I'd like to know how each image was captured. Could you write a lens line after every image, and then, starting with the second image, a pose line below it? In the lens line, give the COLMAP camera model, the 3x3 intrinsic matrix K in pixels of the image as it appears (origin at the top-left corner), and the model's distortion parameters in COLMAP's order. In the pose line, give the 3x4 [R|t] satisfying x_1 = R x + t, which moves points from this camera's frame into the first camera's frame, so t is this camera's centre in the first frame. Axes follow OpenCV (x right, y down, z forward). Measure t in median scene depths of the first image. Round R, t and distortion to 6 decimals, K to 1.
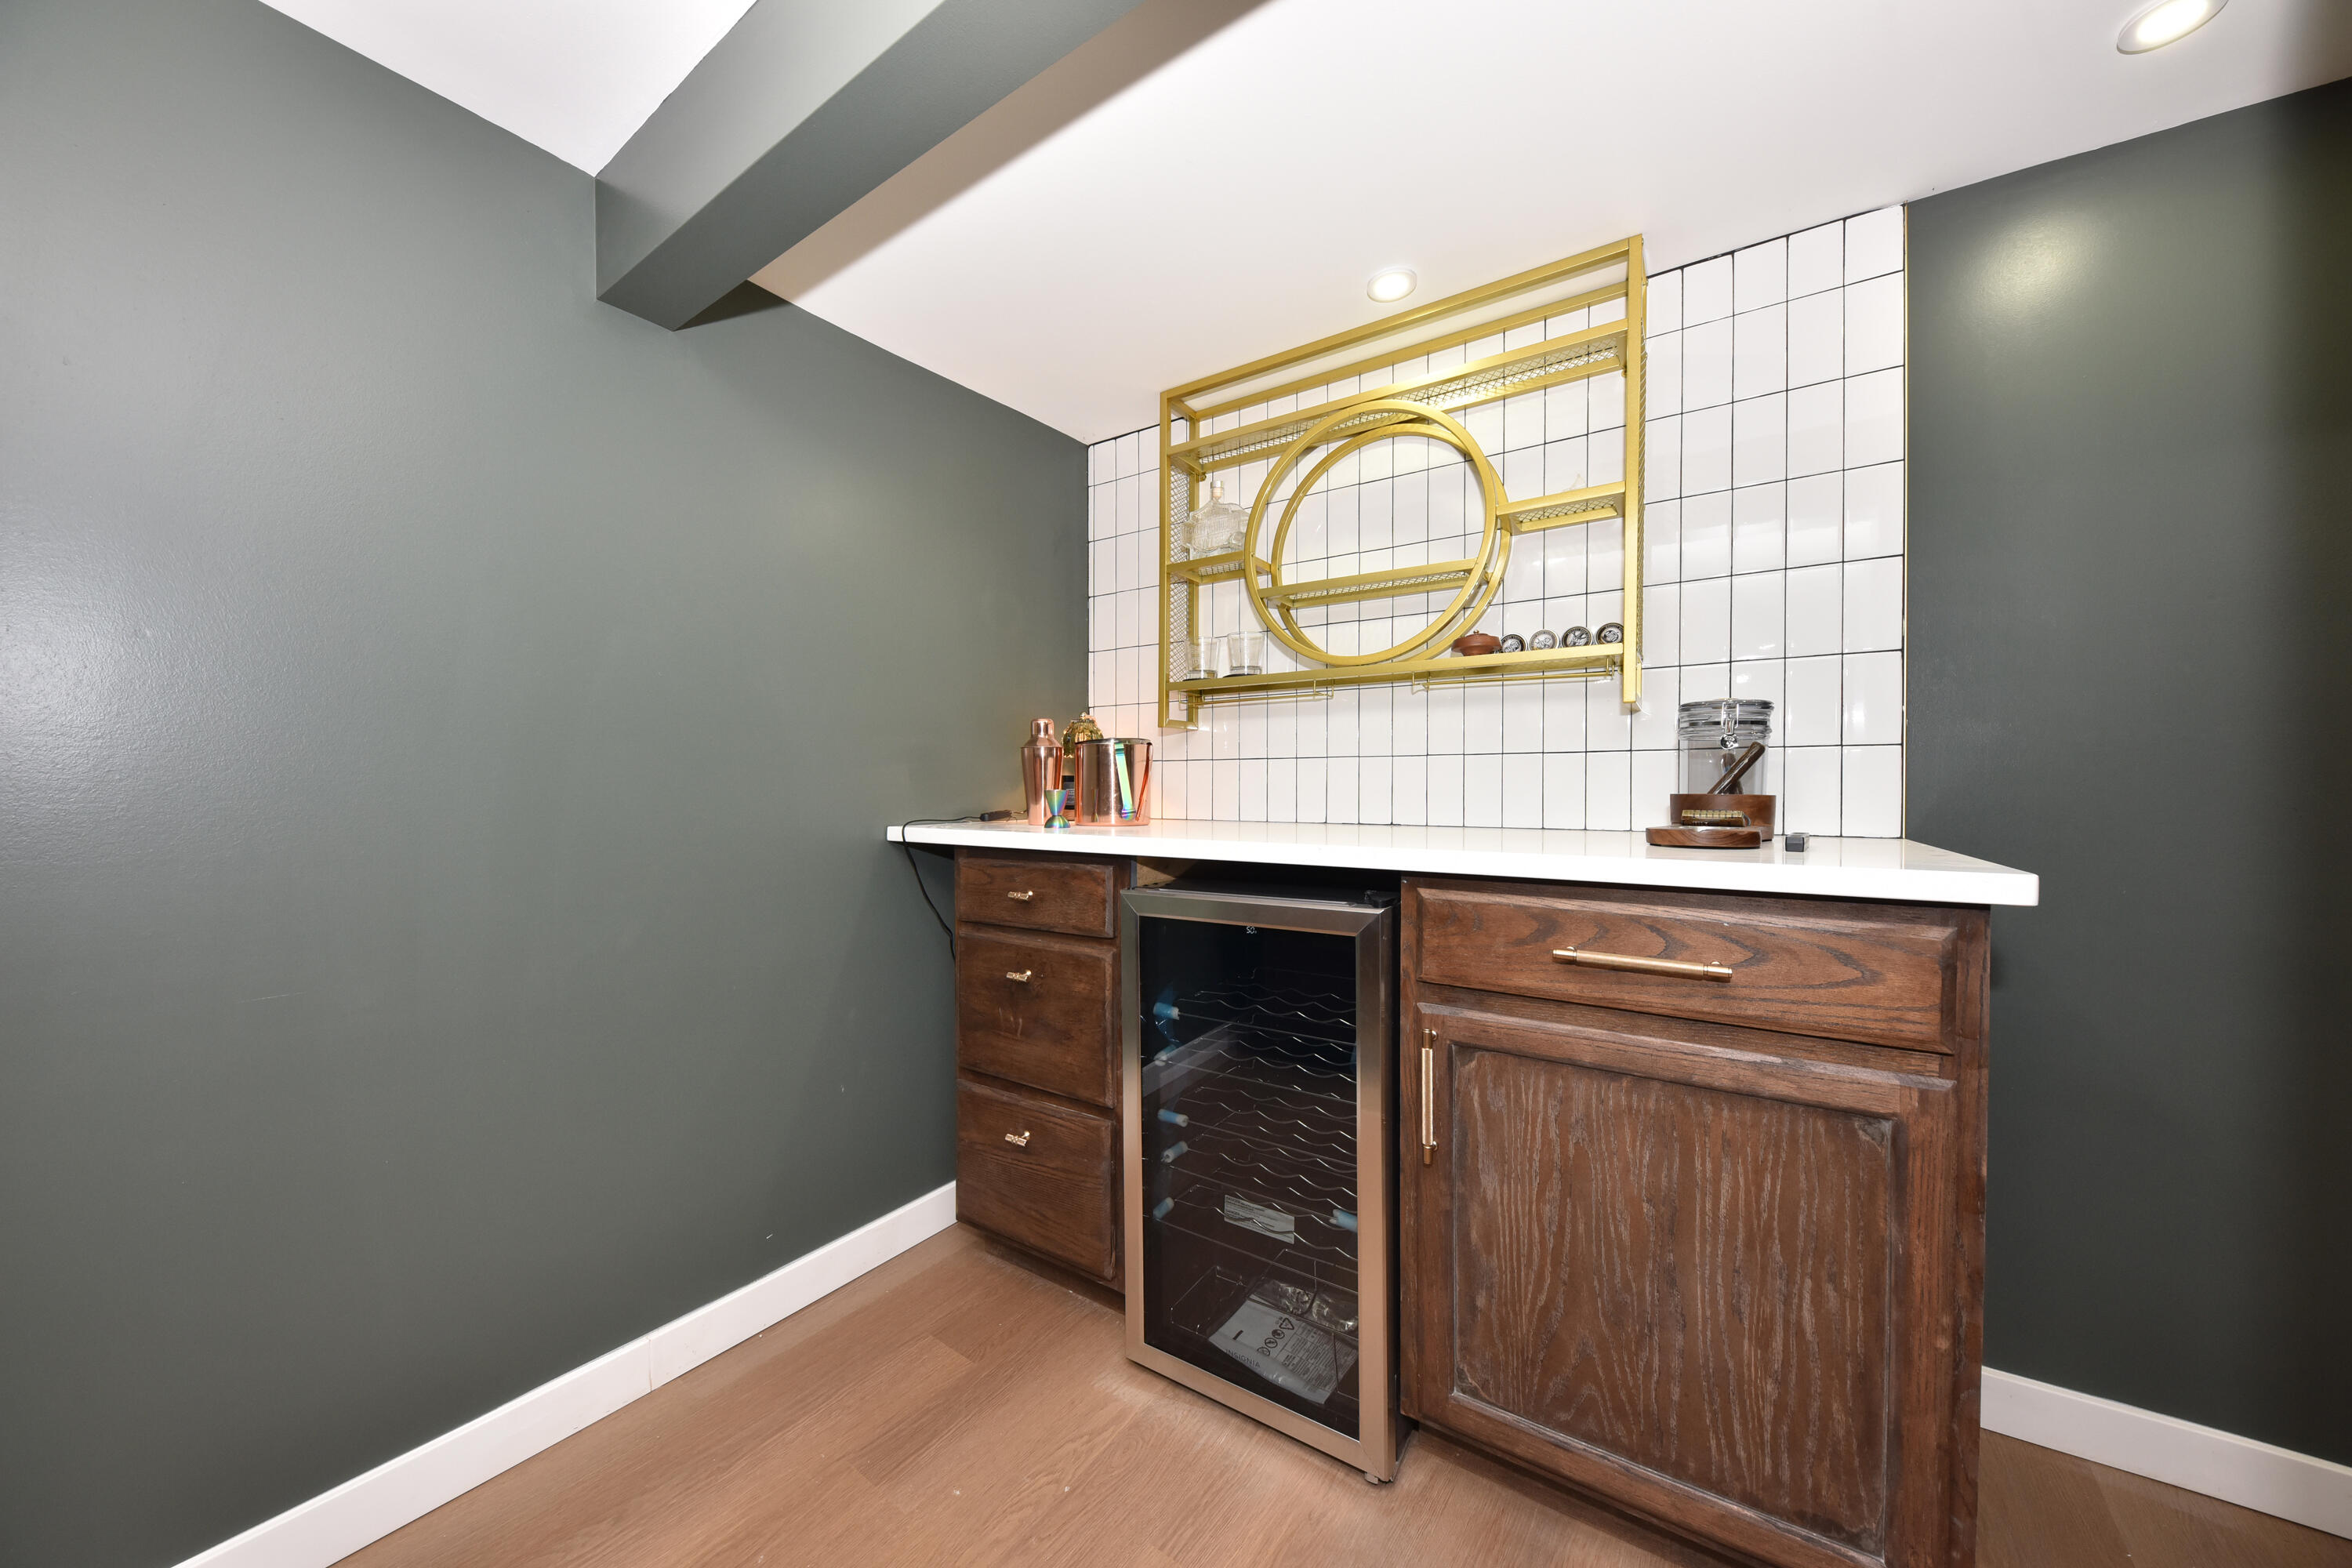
lens RADIAL K [[811.9, 0, 1176.0], [0, 811.9, 784.0], [0, 0, 1]] dist [0.035870, 0.000016]
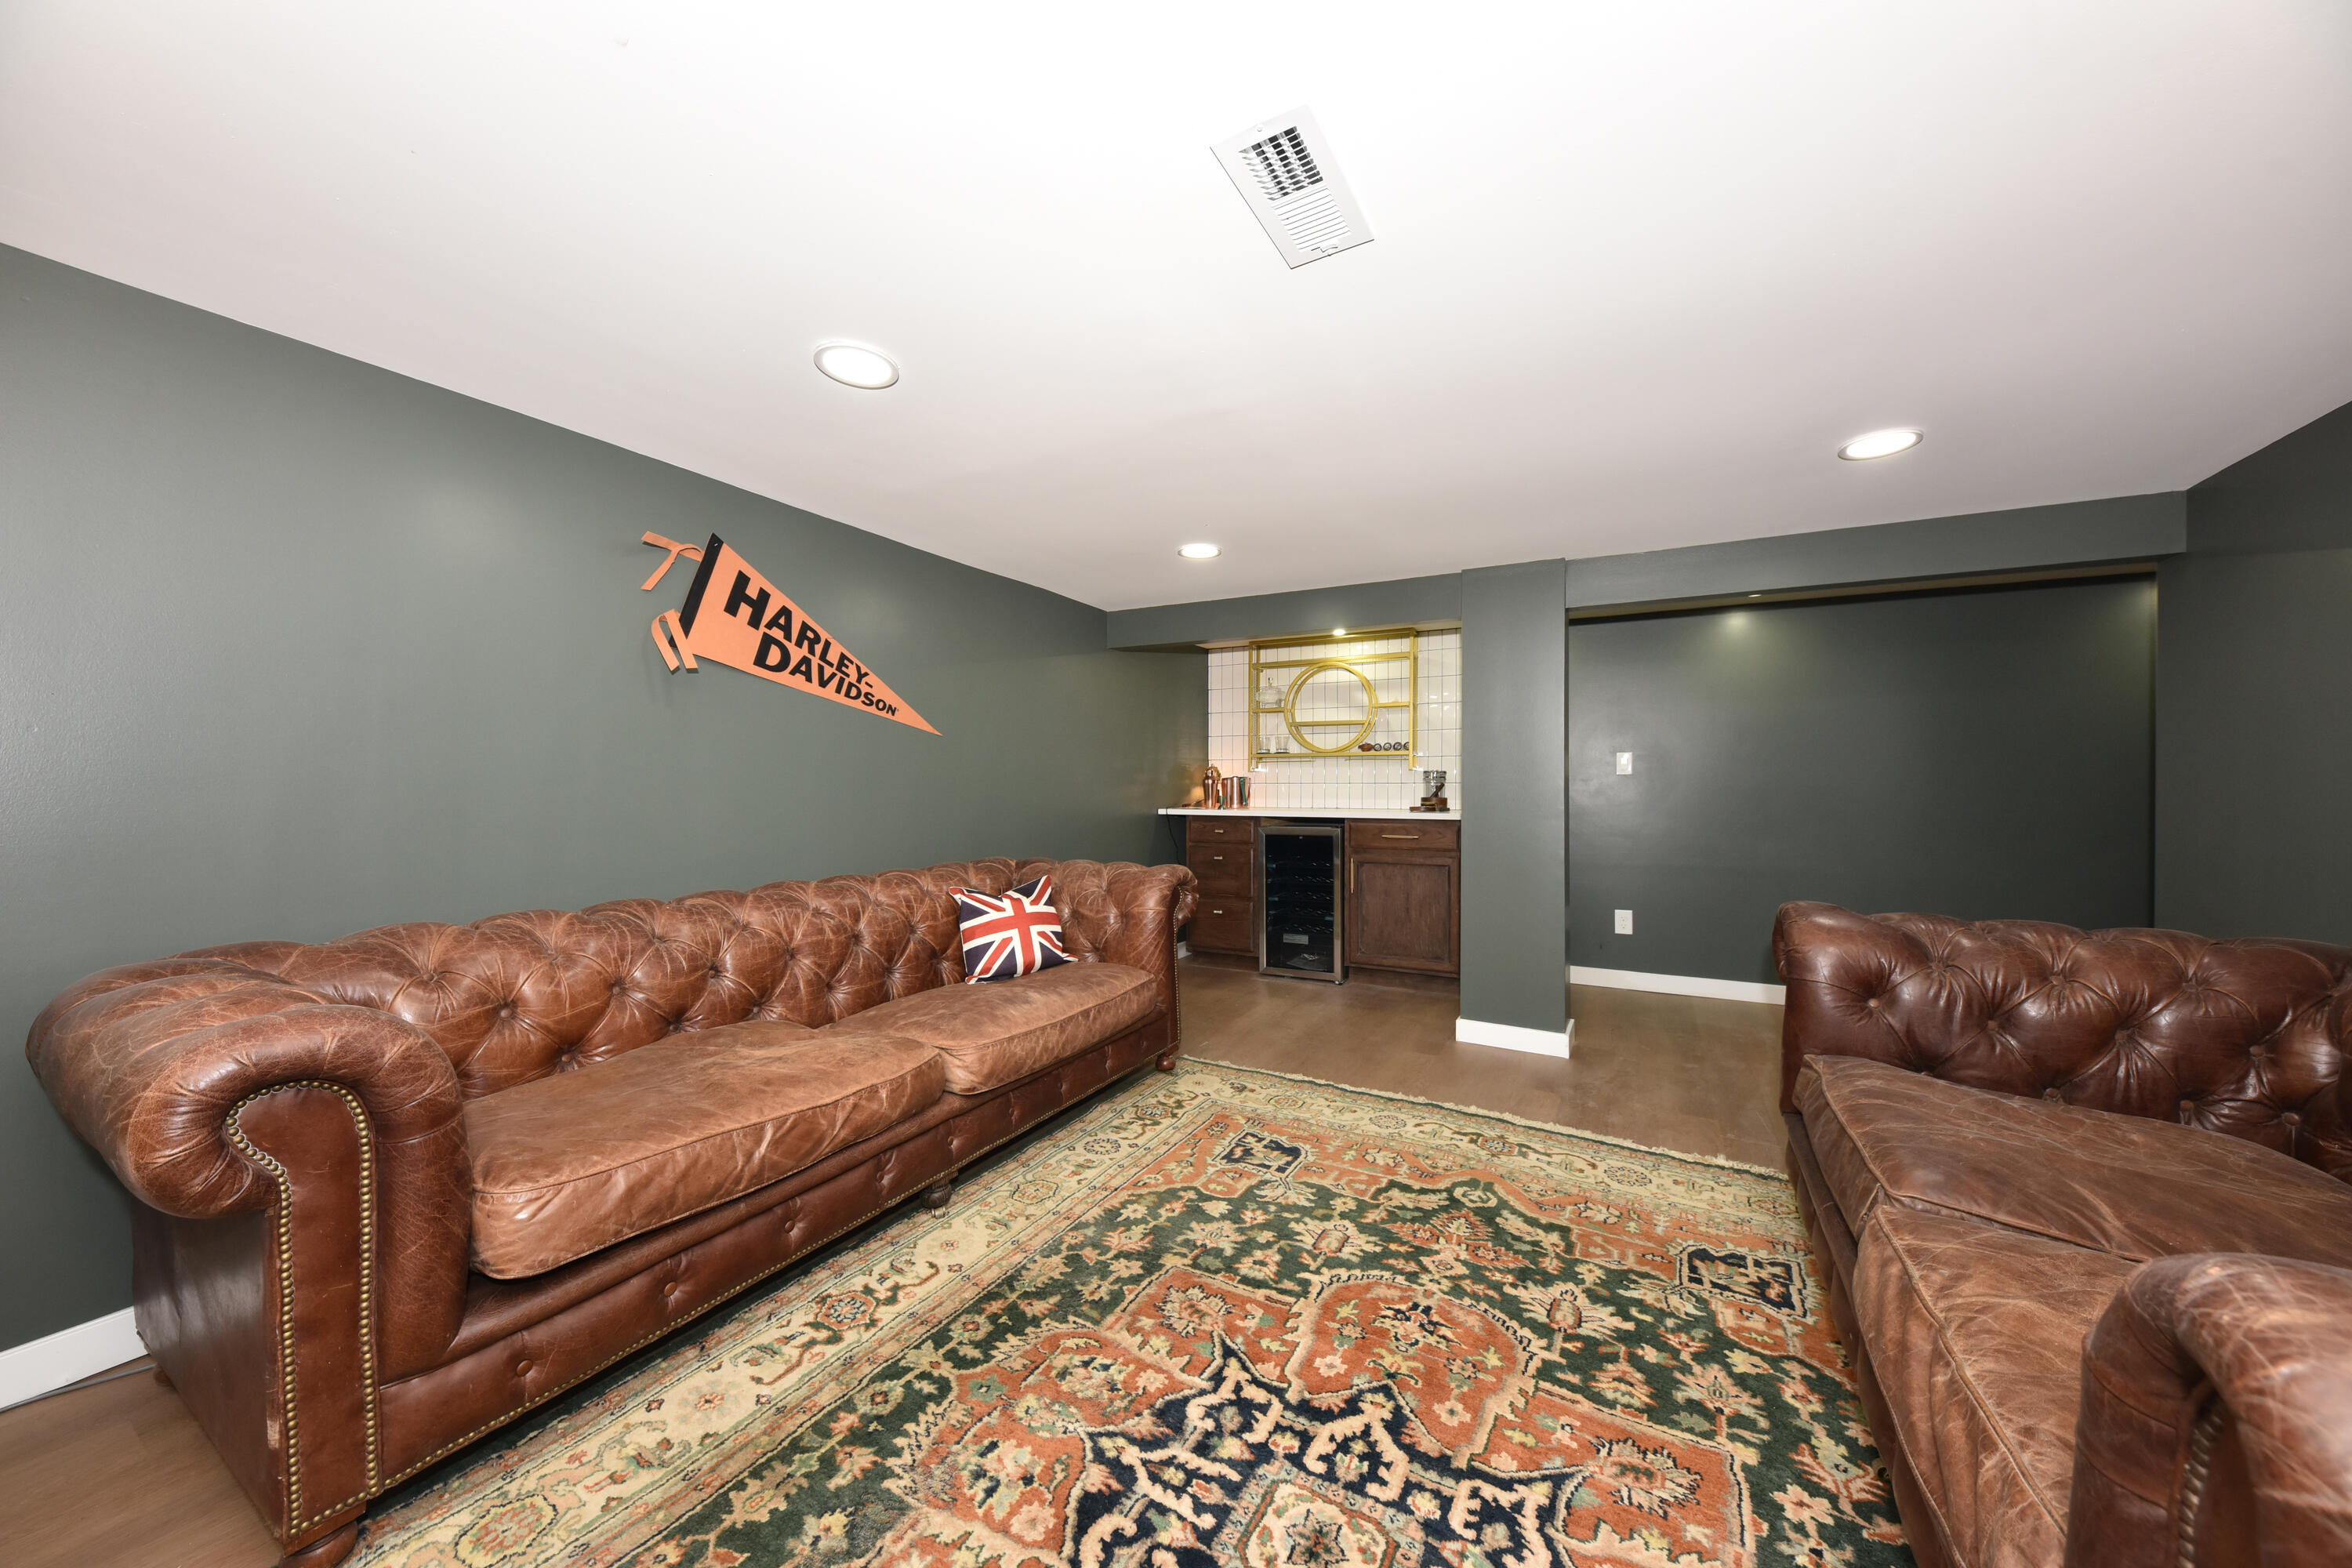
lens RADIAL K [[811.9, 0, 1176.0], [0, 811.9, 784.0], [0, 0, 1]] dist [0.035870, 0.000016]
pose [[0.993306, -0.001780, 0.115501, -0.702618], [0.001367, 0.999992, 0.003662, -0.049009], [-0.115507, -0.003479, 0.993301, -1.980547]]
